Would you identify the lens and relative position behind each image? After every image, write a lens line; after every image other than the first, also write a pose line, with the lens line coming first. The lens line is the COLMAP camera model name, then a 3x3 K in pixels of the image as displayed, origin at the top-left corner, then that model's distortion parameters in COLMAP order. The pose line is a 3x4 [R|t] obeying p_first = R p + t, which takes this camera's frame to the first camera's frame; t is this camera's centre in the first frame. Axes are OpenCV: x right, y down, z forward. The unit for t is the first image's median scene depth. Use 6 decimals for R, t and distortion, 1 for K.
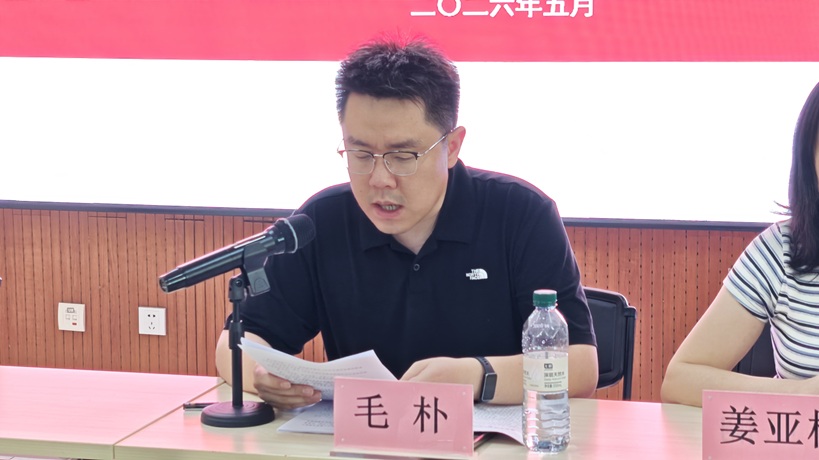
lens RADIAL K [[1779.8, 0, 409.6], [0, 1779.8, 229.0], [0, 0, 1]] dist [0.025317, 0.000000]
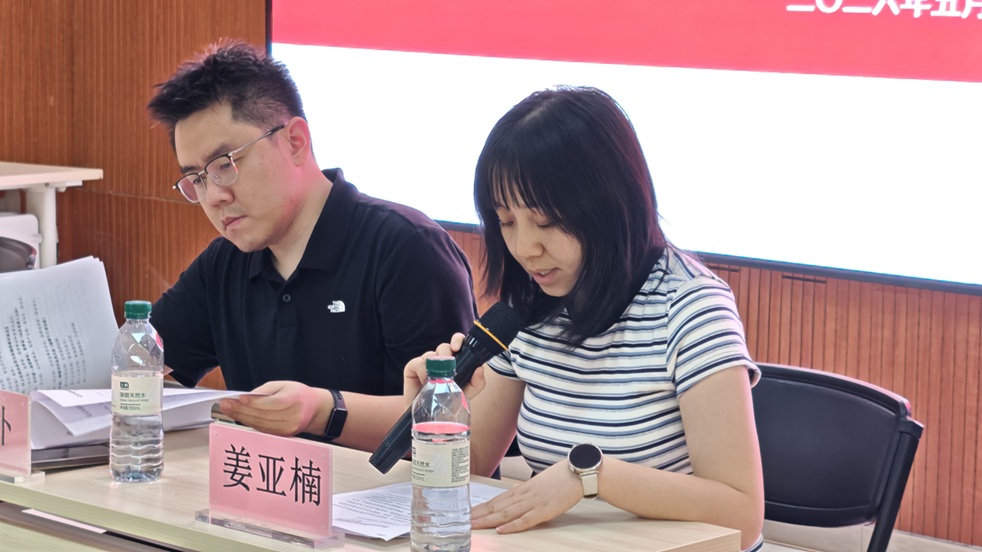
lens RADIAL K [[2615.0, 0, 490.5], [0, 2615.0, 278.7], [0, 0, 1]] dist [0.230286, 0.000000]
pose [[0.879230, 0.083764, -0.468976, 0.885733], [-0.093125, 0.995649, 0.003244, 0.002652], [0.467208, 0.040822, 0.883205, -0.078549]]
